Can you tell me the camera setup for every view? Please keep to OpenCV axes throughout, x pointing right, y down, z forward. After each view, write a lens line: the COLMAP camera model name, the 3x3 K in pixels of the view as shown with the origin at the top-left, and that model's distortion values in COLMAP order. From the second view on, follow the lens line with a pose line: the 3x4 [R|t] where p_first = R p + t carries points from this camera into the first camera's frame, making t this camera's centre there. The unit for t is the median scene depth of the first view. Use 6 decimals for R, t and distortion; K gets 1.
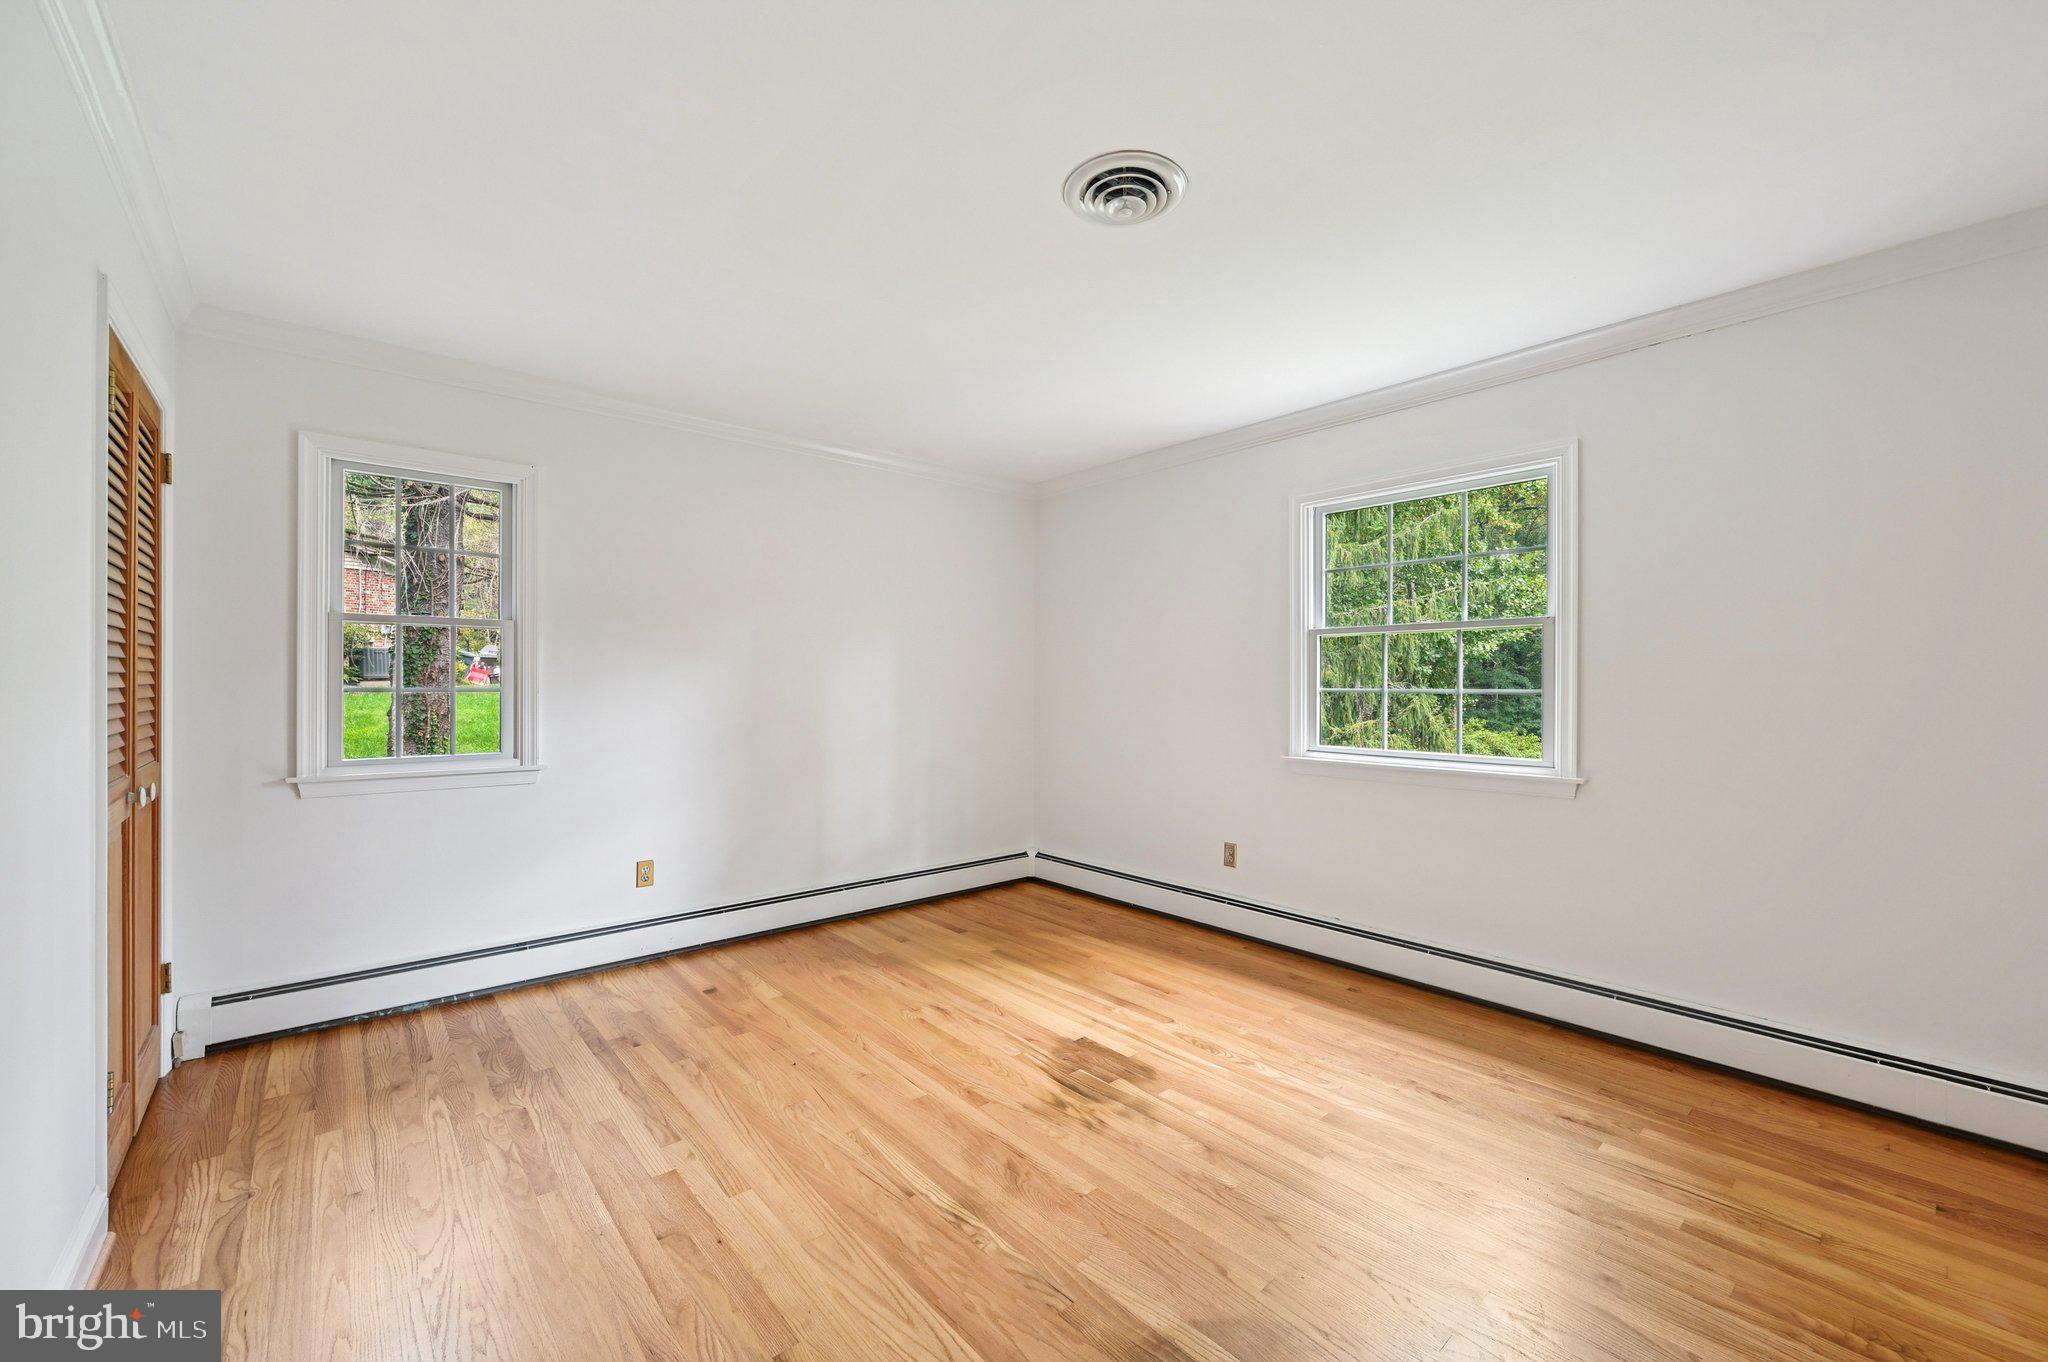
lens RADIAL K [[806.5, 0, 1022.7], [0, 806.5, 680.0], [0, 0, 1]] dist [-0.002403, 0.000127]
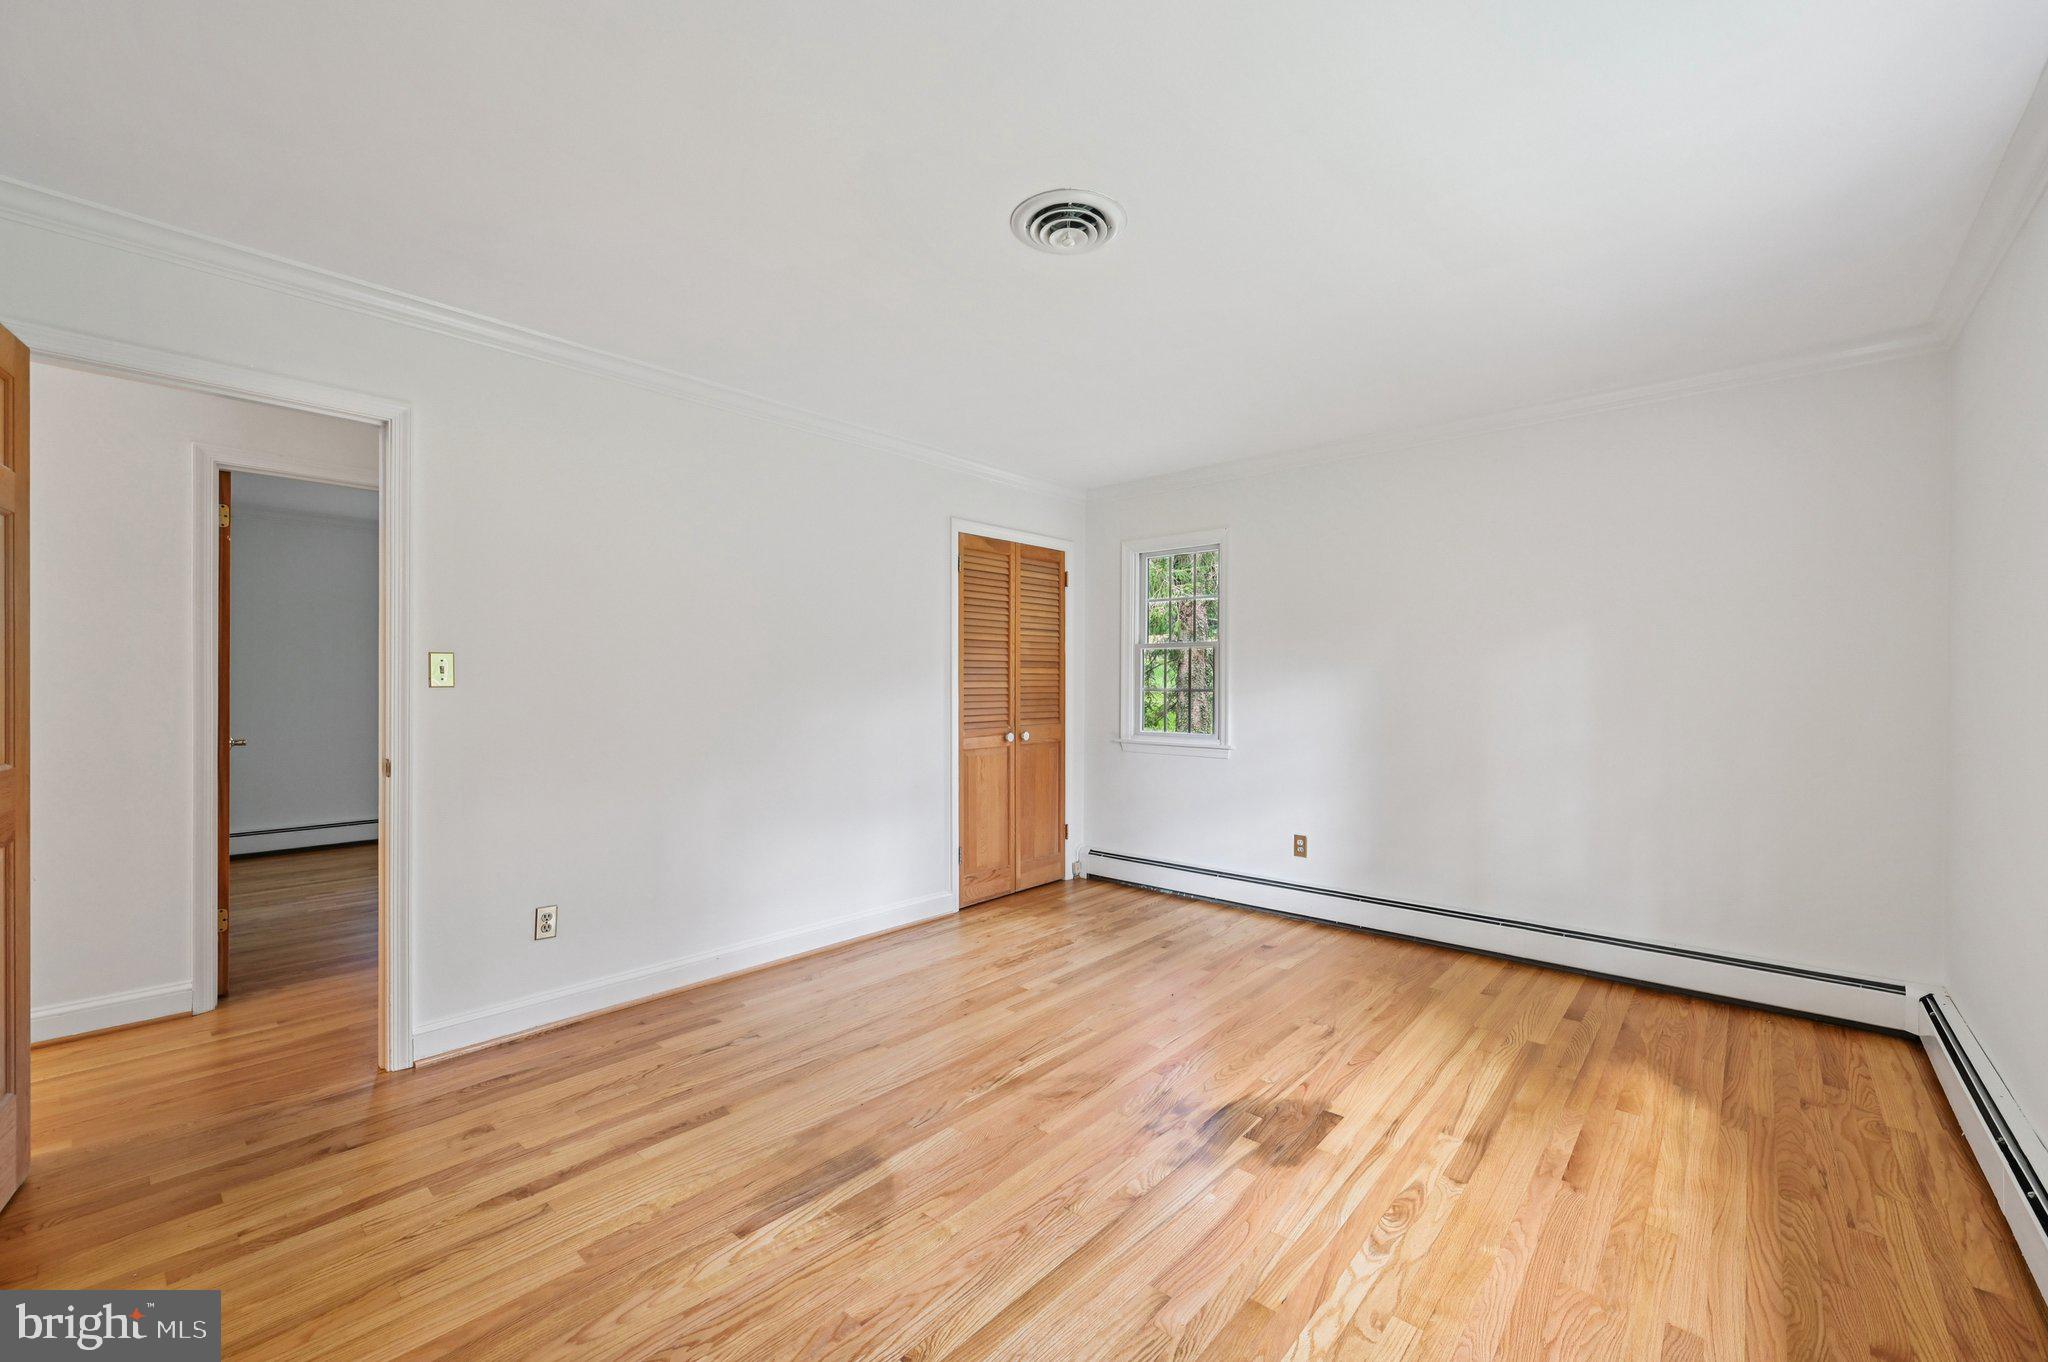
lens RADIAL K [[806.5, 0, 1038.9], [0, 806.5, 676.5], [0, 0, 1]] dist [-0.002403, 0.000127]
pose [[0.147133, -0.012384, -0.989039, 0.869014], [0.000612, 0.999923, -0.012430, 0.007150], [0.989117, 0.001223, 0.147129, 0.592383]]
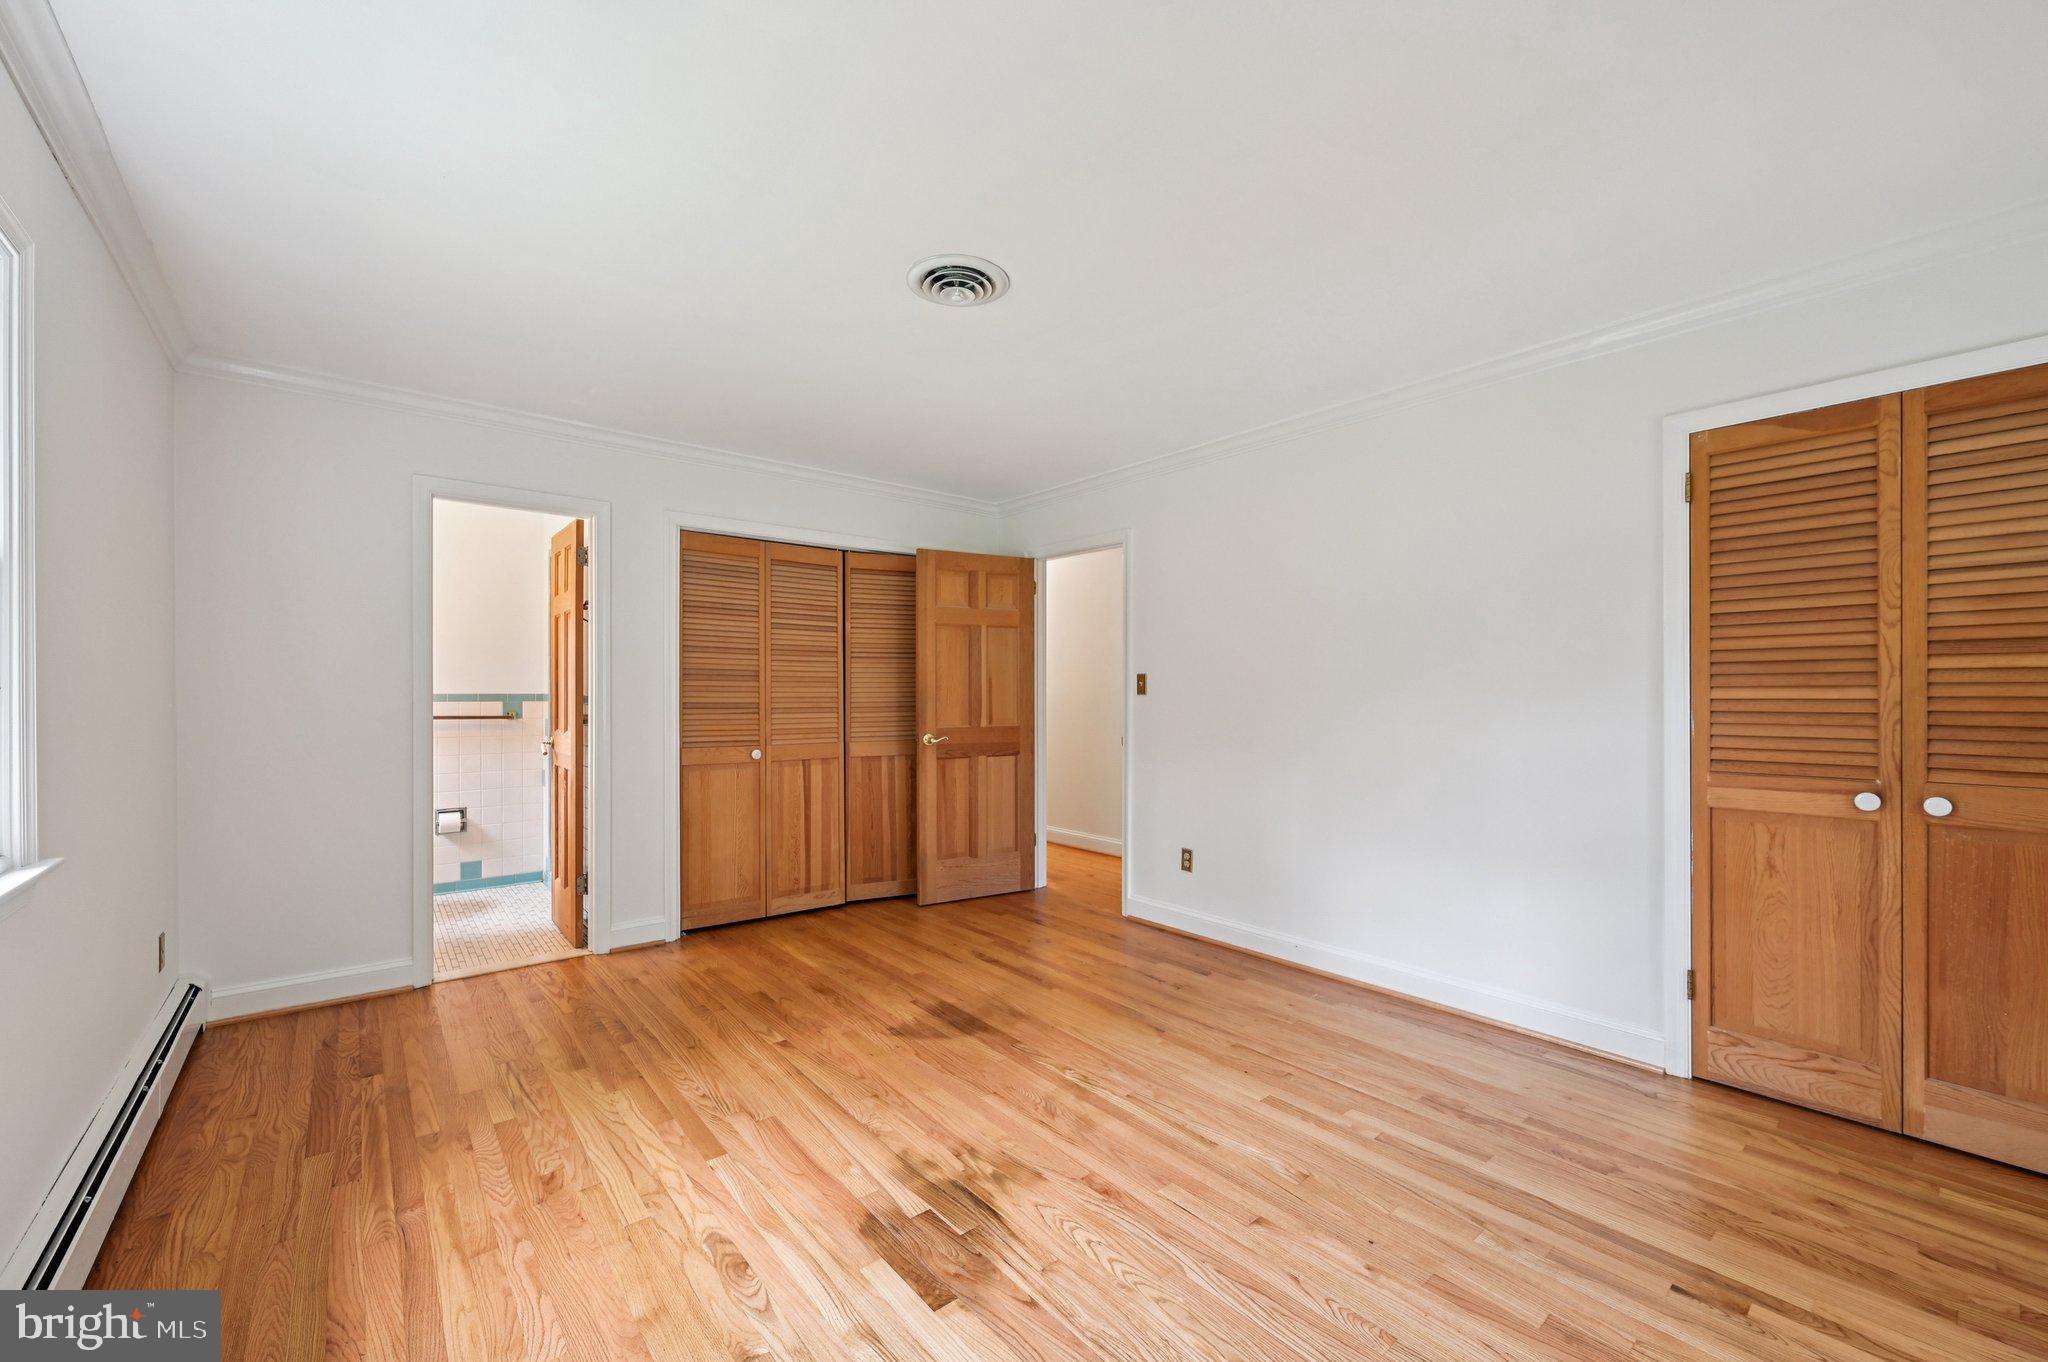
lens RADIAL K [[806.5, 0, 1042.4], [0, 806.5, 685.4], [0, 0, 1]] dist [-0.002403, 0.000127]
pose [[-0.999933, -0.002771, -0.011206, 0.008644], [-0.002650, 0.999938, -0.010792, 0.006020], [0.011235, -0.010762, -0.999879, 1.623474]]
